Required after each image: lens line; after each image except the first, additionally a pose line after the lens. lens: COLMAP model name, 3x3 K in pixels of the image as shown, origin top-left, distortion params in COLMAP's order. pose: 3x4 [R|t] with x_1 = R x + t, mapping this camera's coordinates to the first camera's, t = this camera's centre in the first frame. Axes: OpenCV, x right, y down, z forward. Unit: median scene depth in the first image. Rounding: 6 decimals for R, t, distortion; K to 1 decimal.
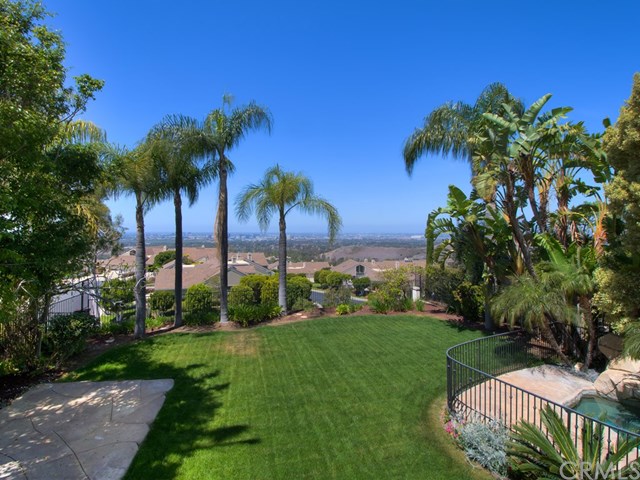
lens RADIAL K [[671.0, 0, 320.0], [0, 671.0, 240.0], [0, 0, 1]] dist [0.010903, 0.003000]
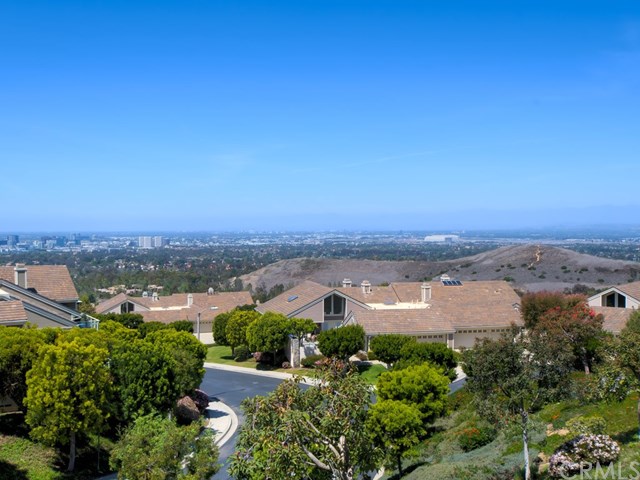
lens RADIAL K [[671.0, 0, 320.0], [0, 671.0, 240.0], [0, 0, 1]] dist [0.010903, 0.003000]
pose [[0.991881, -0.014386, 0.126350, 0.003659], [0.024607, 0.996514, -0.079713, 0.035975], [-0.124763, 0.082175, 0.988778, 0.606582]]
